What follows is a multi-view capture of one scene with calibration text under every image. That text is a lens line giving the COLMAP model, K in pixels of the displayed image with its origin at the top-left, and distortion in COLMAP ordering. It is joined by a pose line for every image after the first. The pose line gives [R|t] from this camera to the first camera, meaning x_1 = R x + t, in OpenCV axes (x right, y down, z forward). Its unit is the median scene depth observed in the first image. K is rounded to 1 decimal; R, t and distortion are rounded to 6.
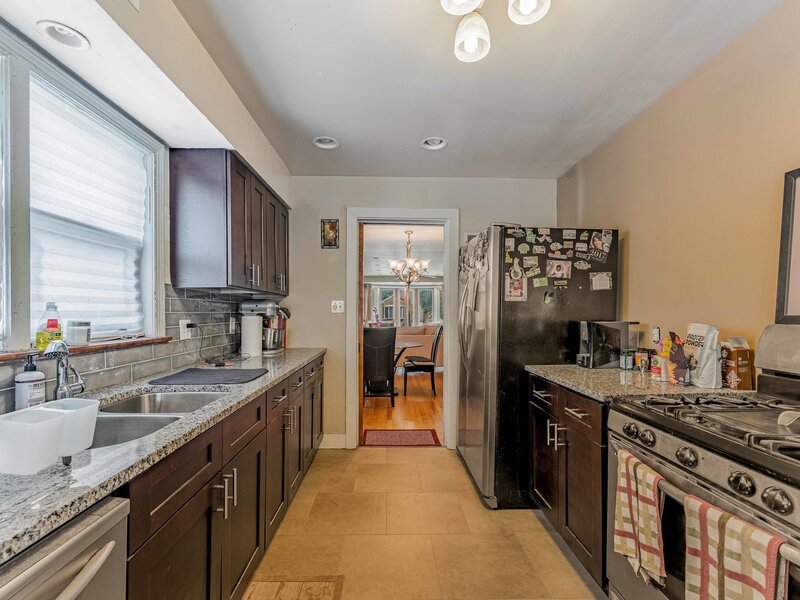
lens RADIAL K [[368.6, 0, 396.3], [0, 368.6, 315.5], [0, 0, 1]] dist [0.001323, -0.000707]
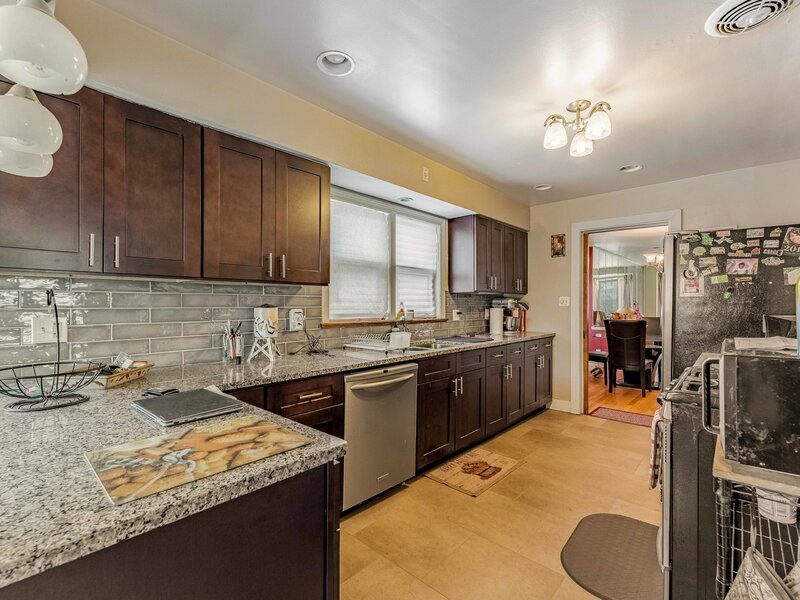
lens RADIAL K [[378.2, 0, 395.9], [0, 378.2, 301.8], [0, 0, 1]] dist [-0.001135, -0.000360]
pose [[0.714389, -0.005506, -0.699727, 0.492066], [-0.006357, 0.999877, -0.014357, 0.000700], [0.699720, 0.014705, 0.714266, -0.508676]]
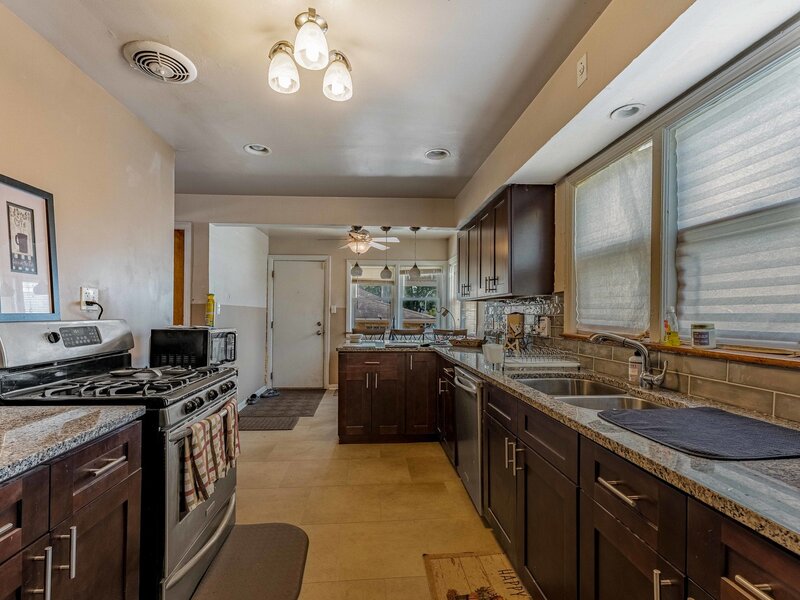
lens RADIAL K [[378.2, 0, 395.9], [0, 378.2, 301.8], [0, 0, 1]] dist [-0.001135, -0.000360]
pose [[-0.999055, -0.009886, -0.042334, 0.006994], [-0.009022, 0.999748, -0.020551, -0.010058], [0.042526, -0.020150, -0.998892, 1.251170]]
